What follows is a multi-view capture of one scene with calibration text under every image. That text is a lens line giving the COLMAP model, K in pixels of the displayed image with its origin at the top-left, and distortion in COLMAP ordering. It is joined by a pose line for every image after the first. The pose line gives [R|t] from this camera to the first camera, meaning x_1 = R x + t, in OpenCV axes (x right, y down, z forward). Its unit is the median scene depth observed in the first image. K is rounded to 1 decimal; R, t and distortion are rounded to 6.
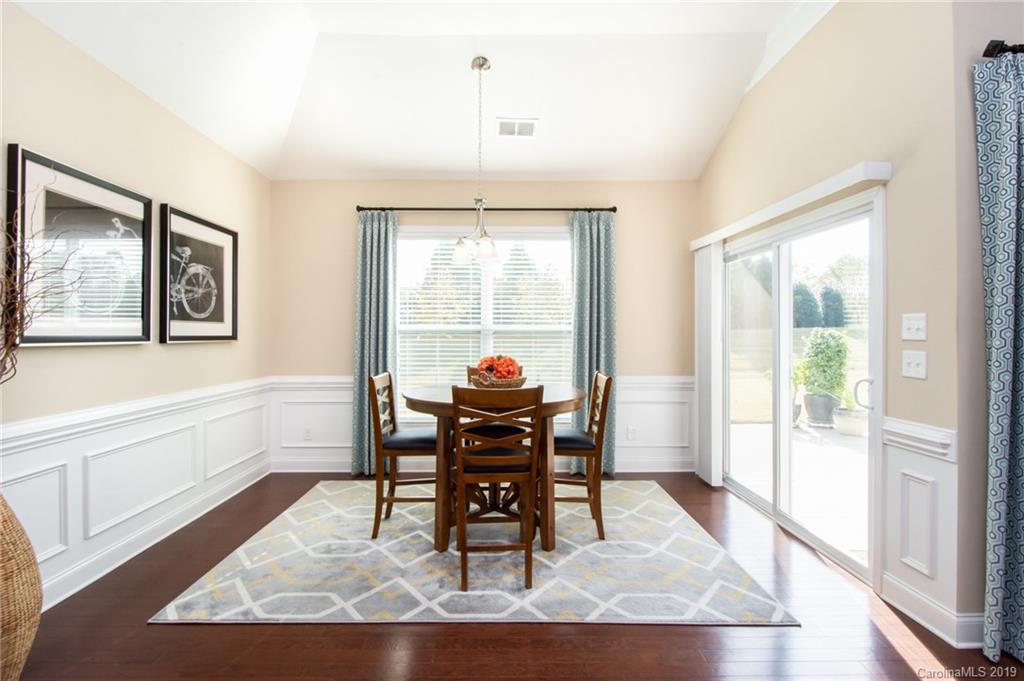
lens RADIAL K [[456.8, 0, 496.6], [0, 456.8, 333.1], [0, 0, 1]] dist [0.004761, -0.001808]
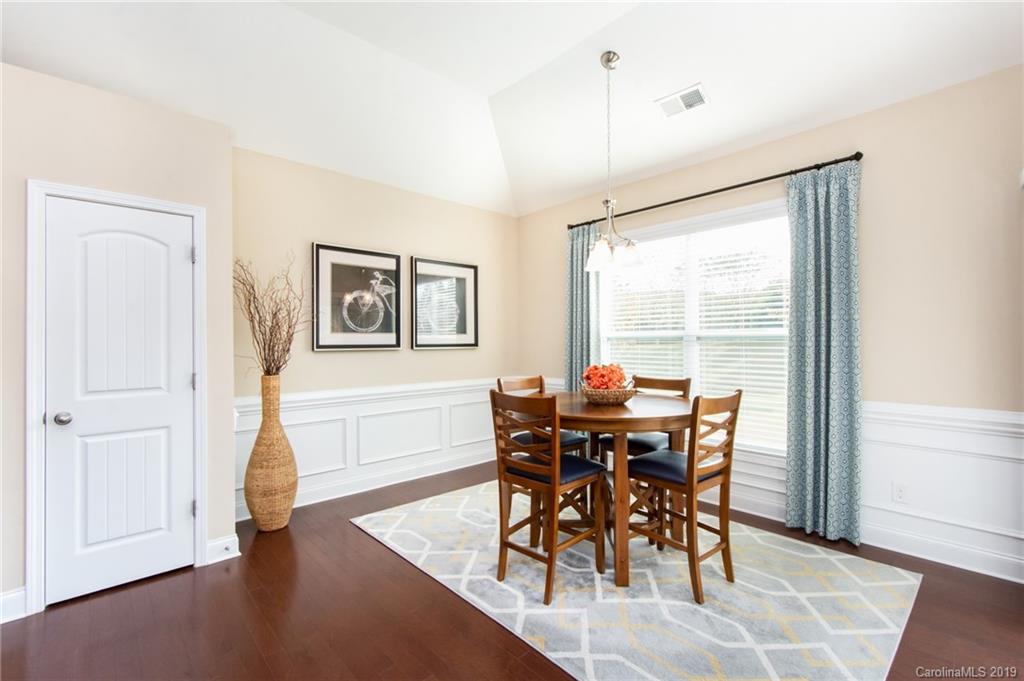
lens RADIAL K [[456.8, 0, 519.8], [0, 456.8, 336.8], [0, 0, 1]] dist [0.004761, -0.001808]
pose [[0.674741, -0.013072, -0.737939, 0.492521], [0.010269, 0.999913, -0.008324, -0.001454], [0.737983, -0.001961, 0.674816, 0.198142]]
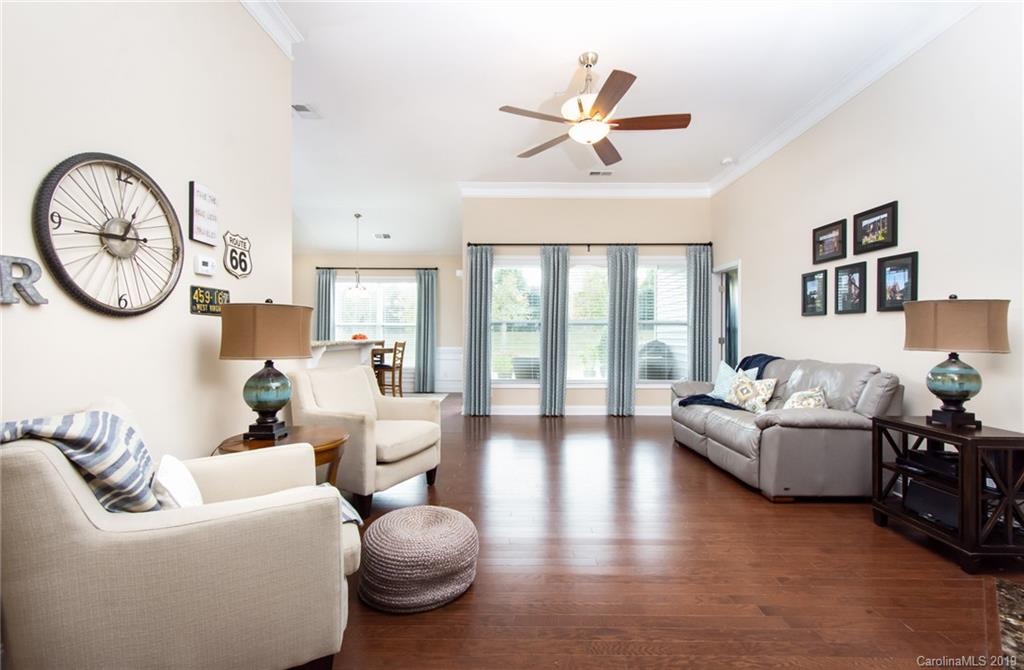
lens RADIAL K [[468.0, 0, 517.6], [0, 468.0, 337.3], [0, 0, 1]] dist [0.004551, 0.000096]
pose [[0.999402, 0.009270, -0.033304, 0.836310], [-0.008936, 0.999909, 0.010152, 0.026876], [0.033395, -0.009848, 0.999394, -1.373759]]
